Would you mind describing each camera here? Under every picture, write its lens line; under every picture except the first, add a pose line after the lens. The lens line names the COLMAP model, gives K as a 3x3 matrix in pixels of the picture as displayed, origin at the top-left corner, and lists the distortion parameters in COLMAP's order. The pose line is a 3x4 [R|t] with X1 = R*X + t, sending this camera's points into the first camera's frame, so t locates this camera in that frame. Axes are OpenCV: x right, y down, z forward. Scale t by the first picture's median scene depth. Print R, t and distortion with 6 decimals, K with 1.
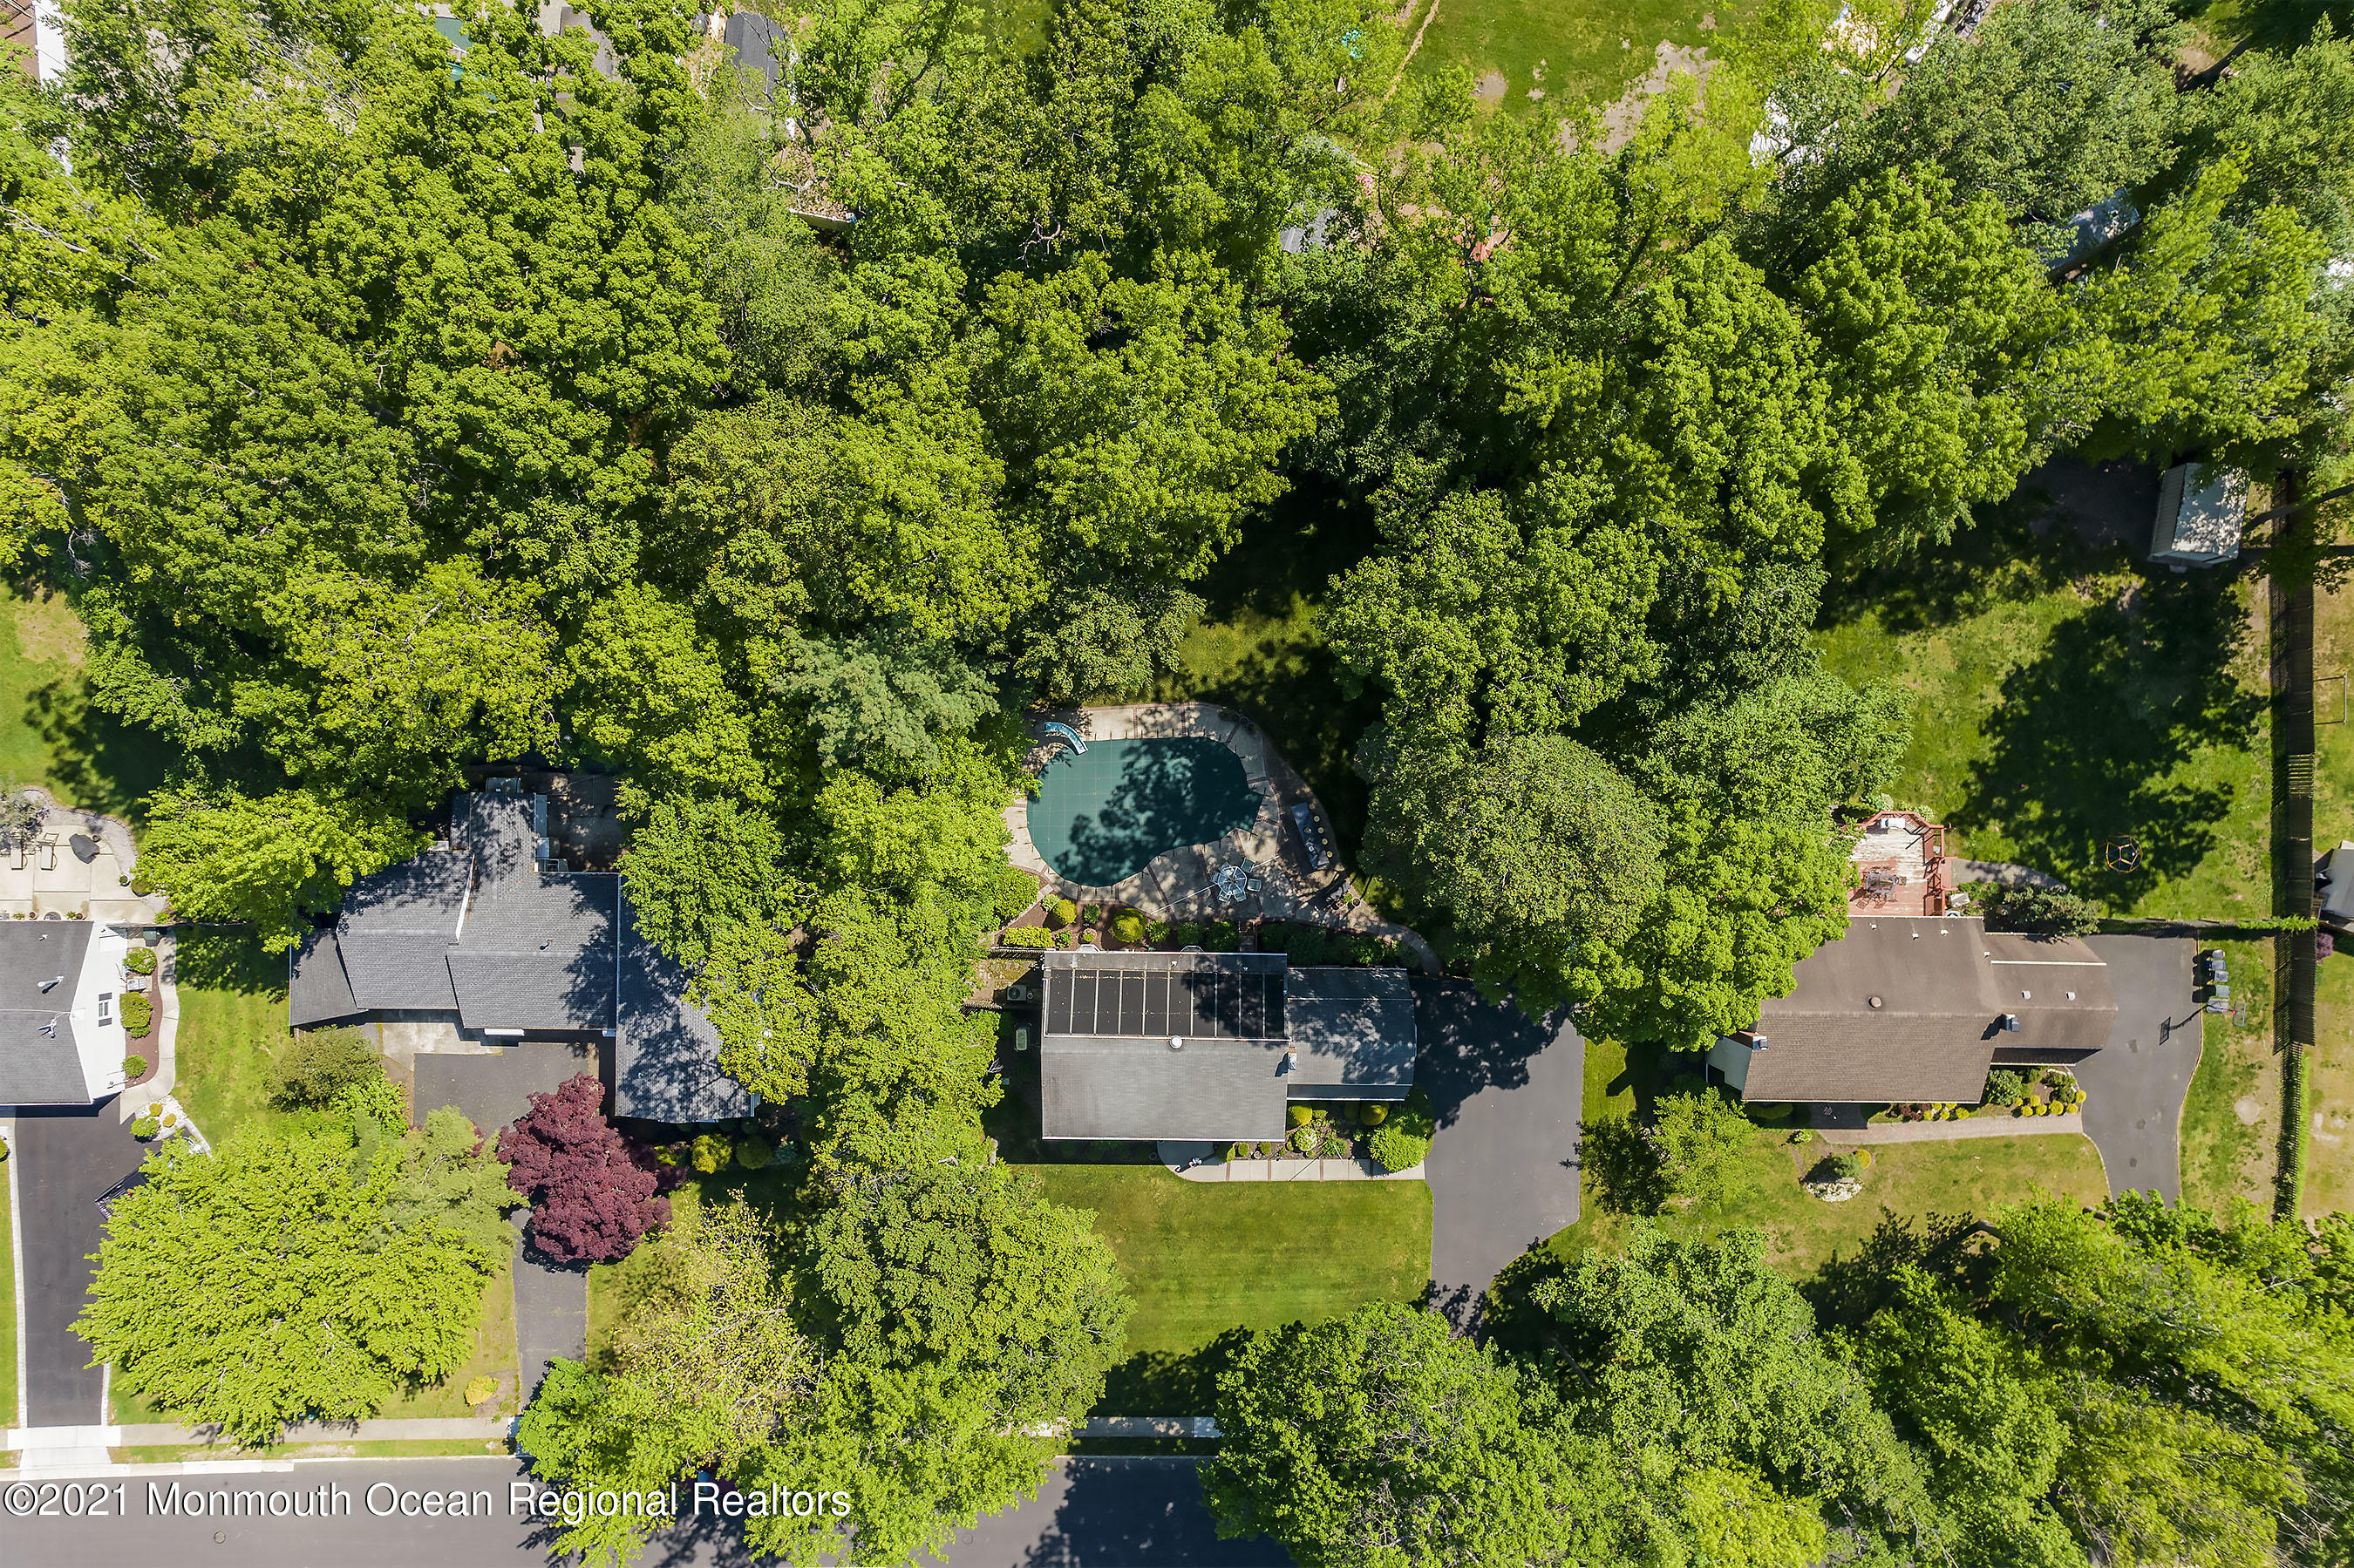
lens RADIAL K [[1500.8, 0, 1177.5], [0, 1500.8, 779.4], [0, 0, 1]] dist [-0.003624, -0.001933]
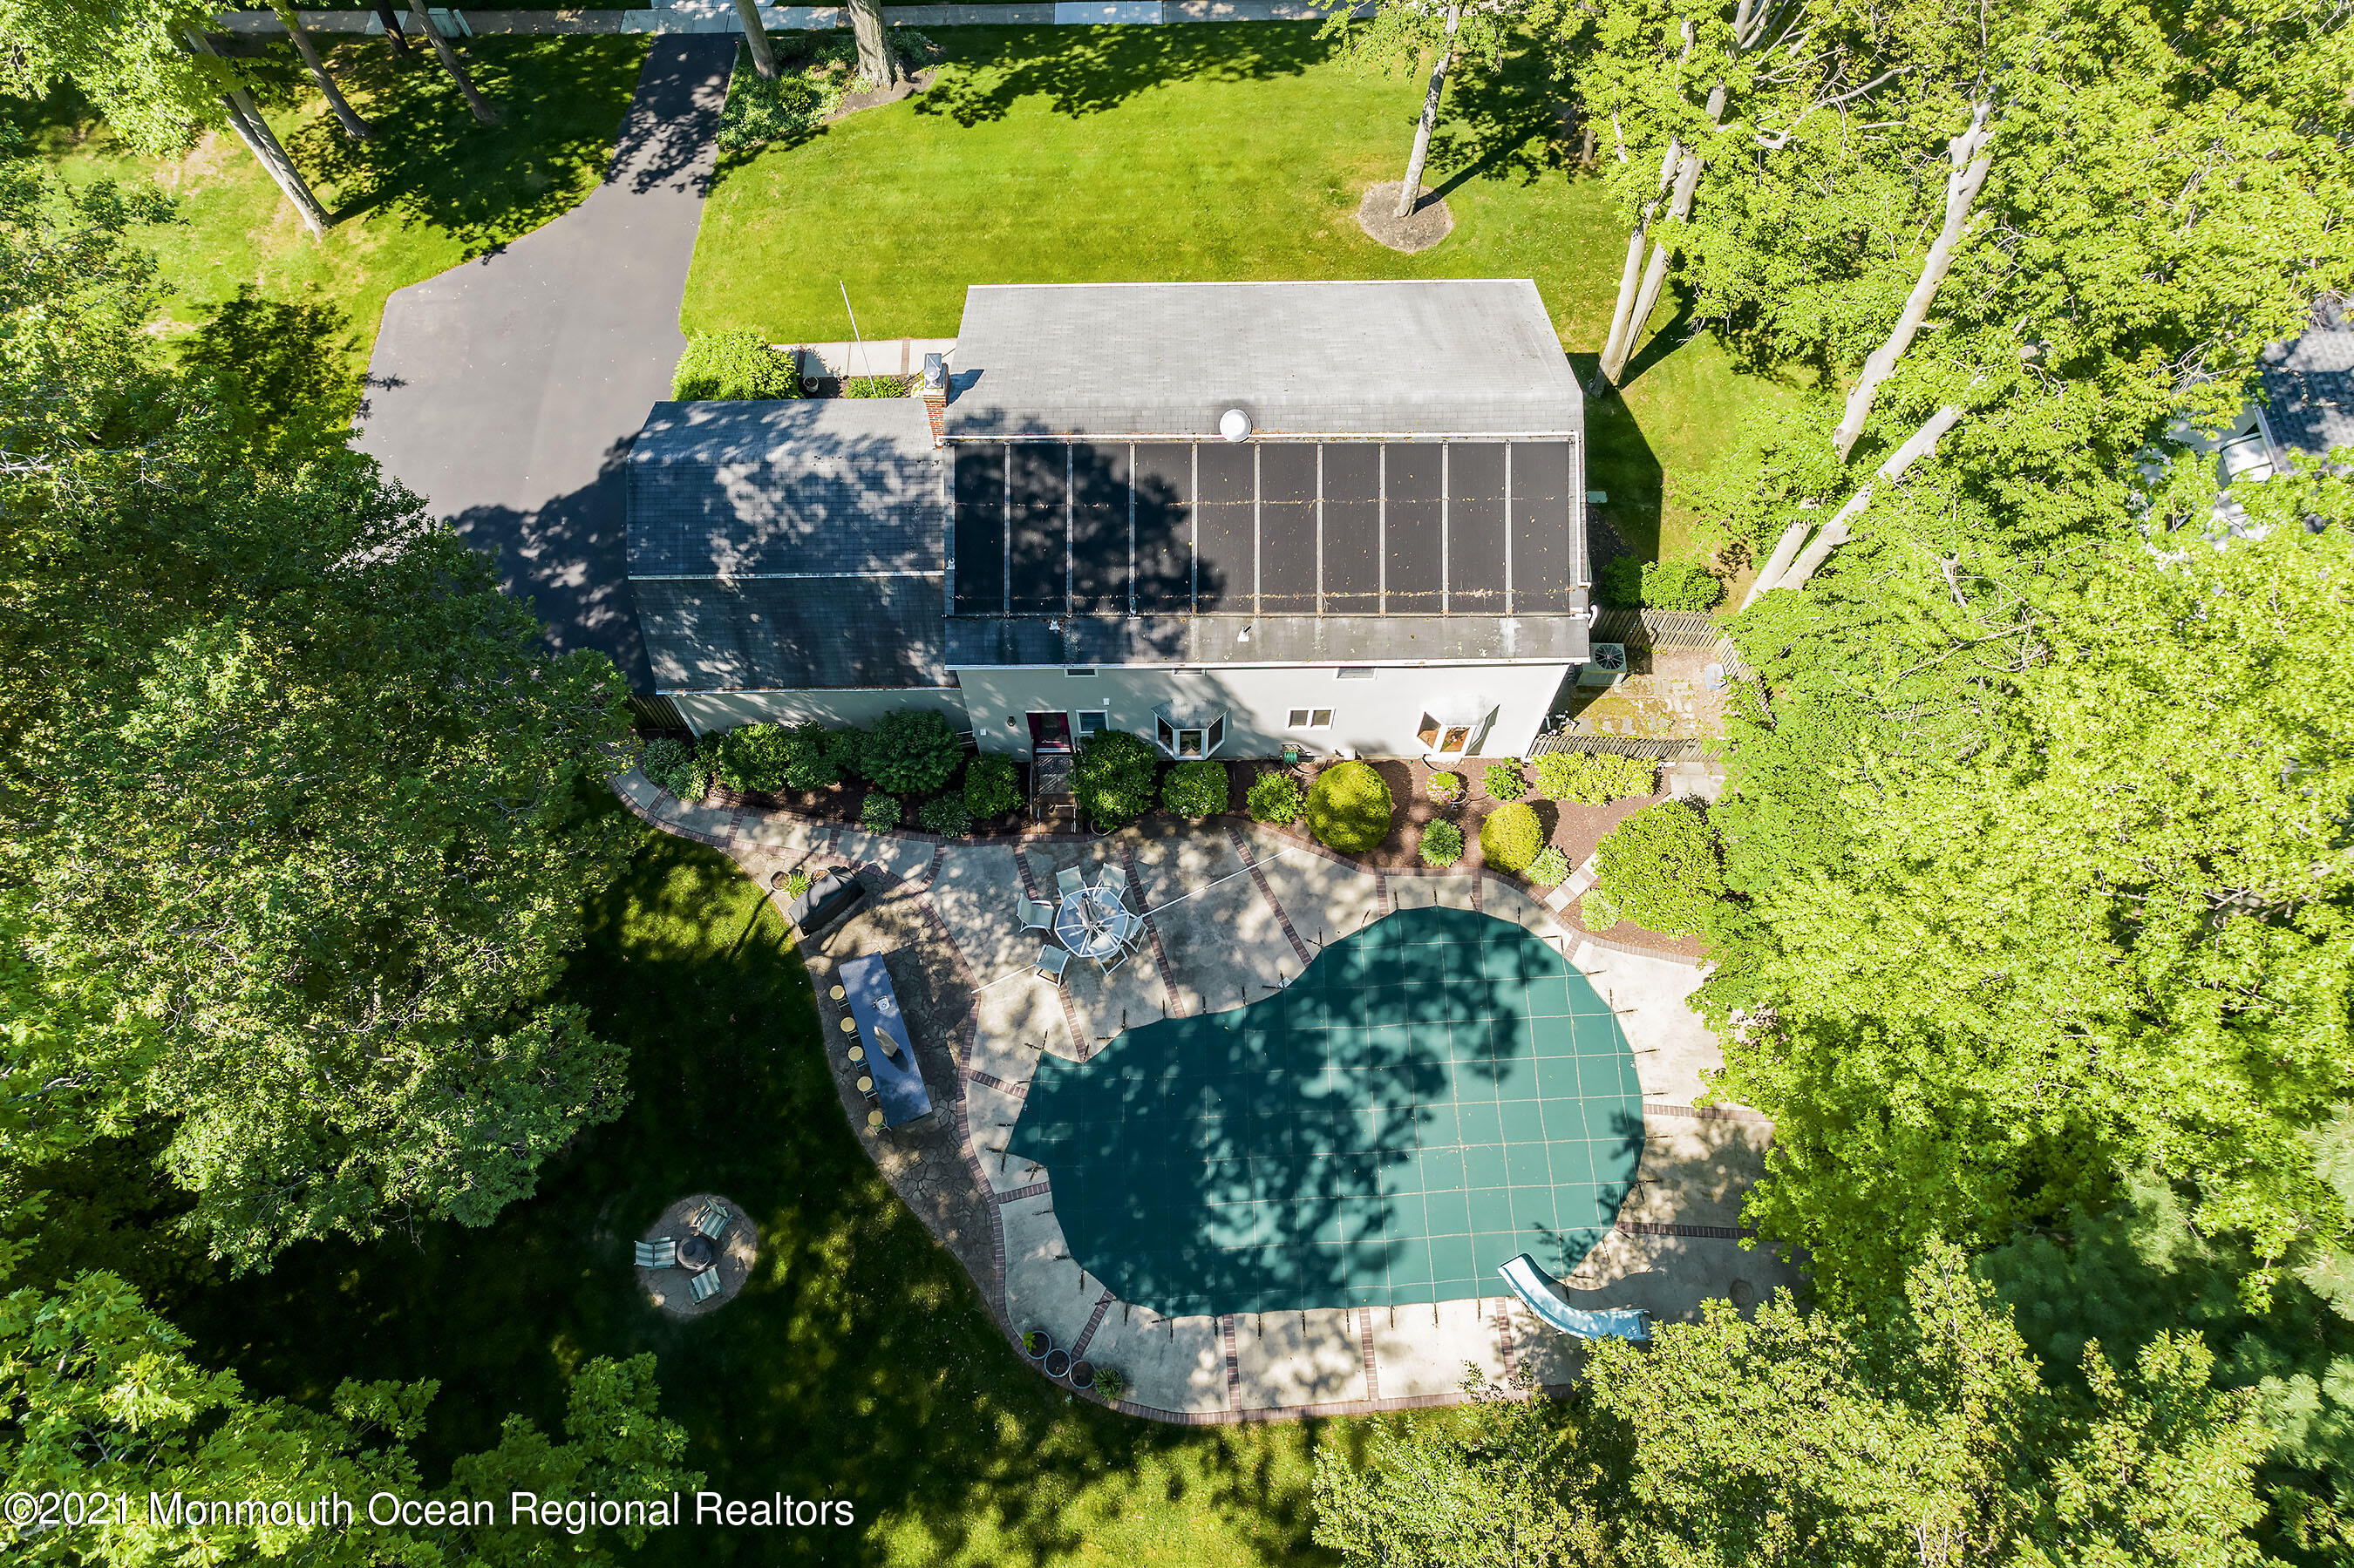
lens RADIAL K [[1500.8, 0, 1167.5], [0, 1500.8, 767.8], [0, 0, 1]] dist [-0.003624, -0.001933]
pose [[-0.999789, 0.019319, -0.007010, 0.019019], [-0.020442, -0.899609, 0.436217, -0.067596], [0.002121, 0.436268, 0.899814, 0.627513]]
